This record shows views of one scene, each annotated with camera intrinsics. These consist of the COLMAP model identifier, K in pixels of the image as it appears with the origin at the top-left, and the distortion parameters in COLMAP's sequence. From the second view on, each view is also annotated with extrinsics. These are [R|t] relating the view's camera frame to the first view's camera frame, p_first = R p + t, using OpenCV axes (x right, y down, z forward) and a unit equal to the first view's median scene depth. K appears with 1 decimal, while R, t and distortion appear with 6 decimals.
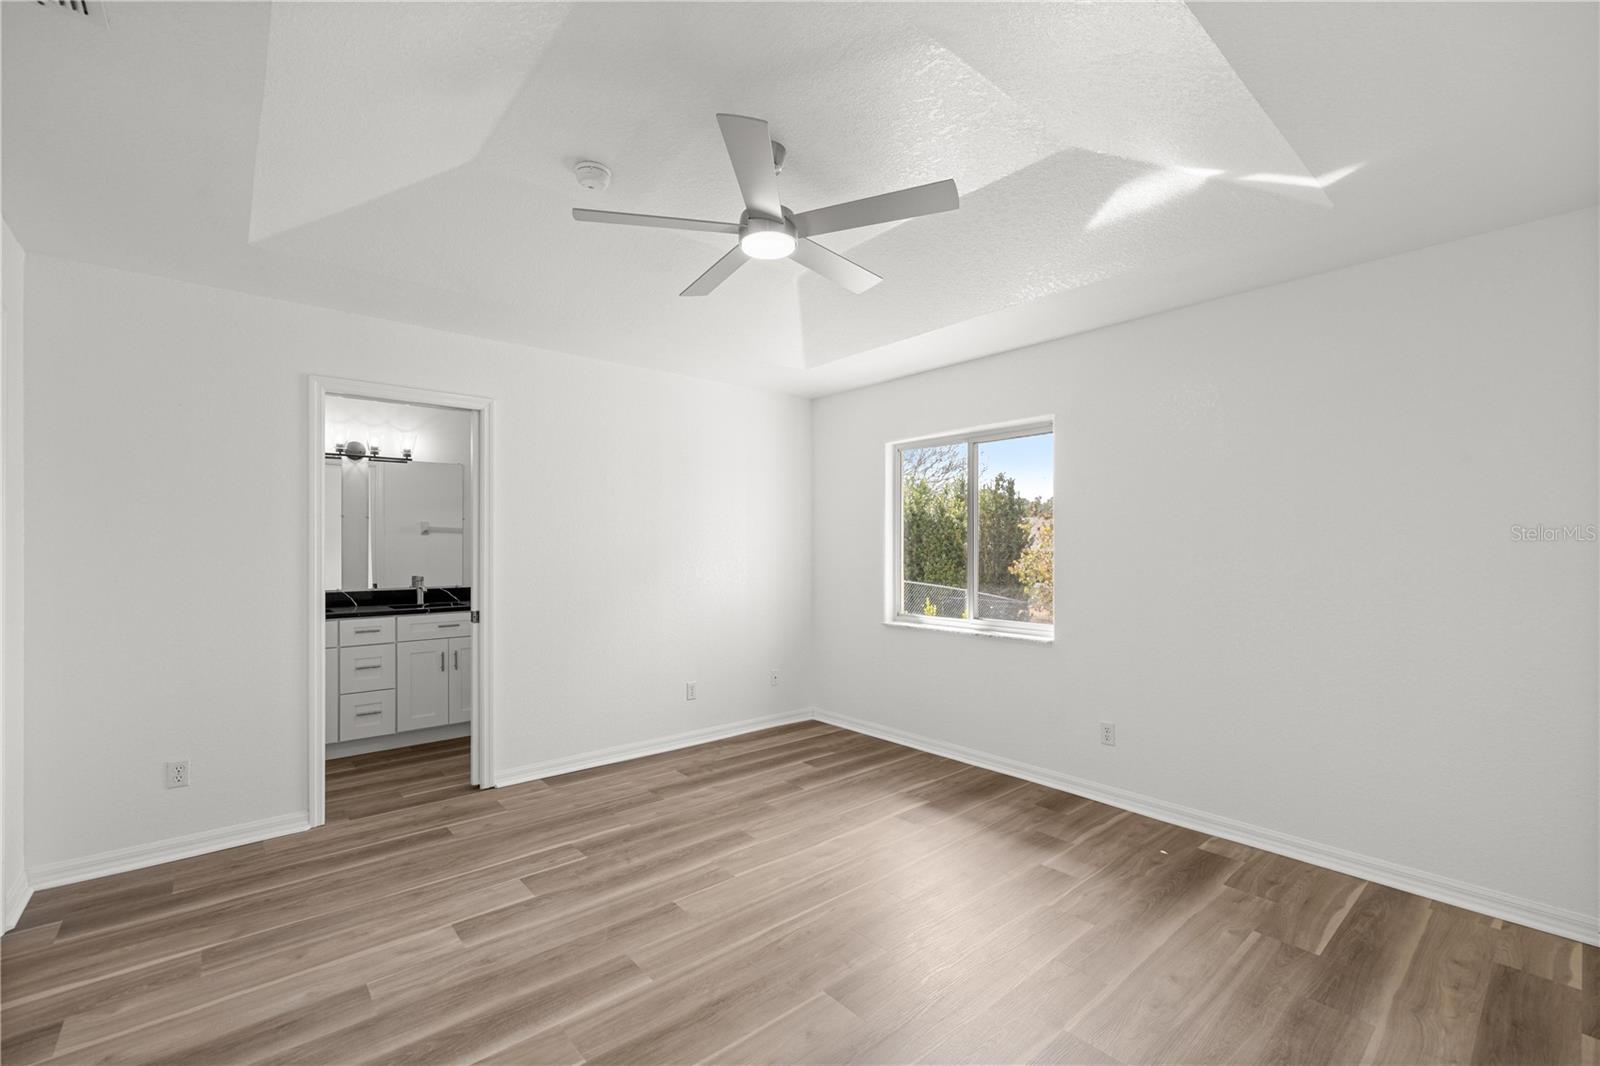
lens RADIAL K [[673.0, 0, 800.0], [0, 673.0, 533.0], [0, 0, 1]] dist [0.002483, 0.000685]
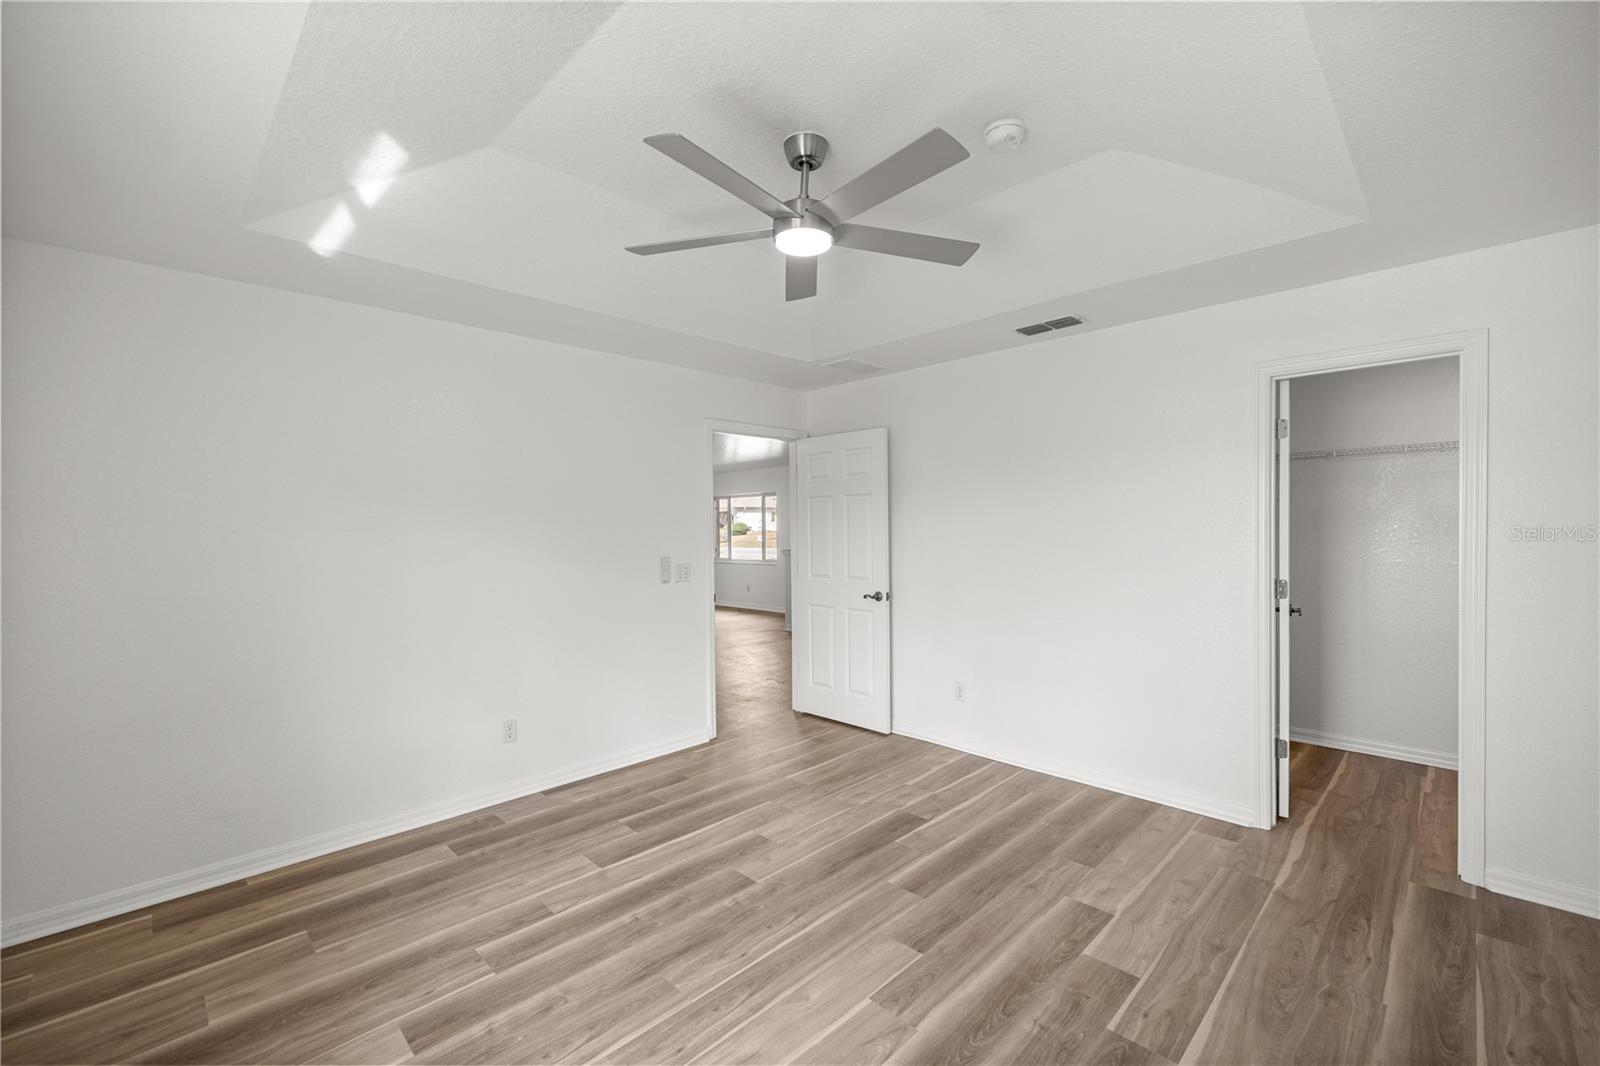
lens RADIAL K [[673.0, 0, 800.0], [0, 673.0, 533.0], [0, 0, 1]] dist [0.002483, 0.000685]
pose [[-0.997369, 0.012222, -0.071454, 0.032810], [0.013139, 0.999837, -0.012373, -0.000348], [0.071291, -0.013279, -0.997367, 2.038911]]
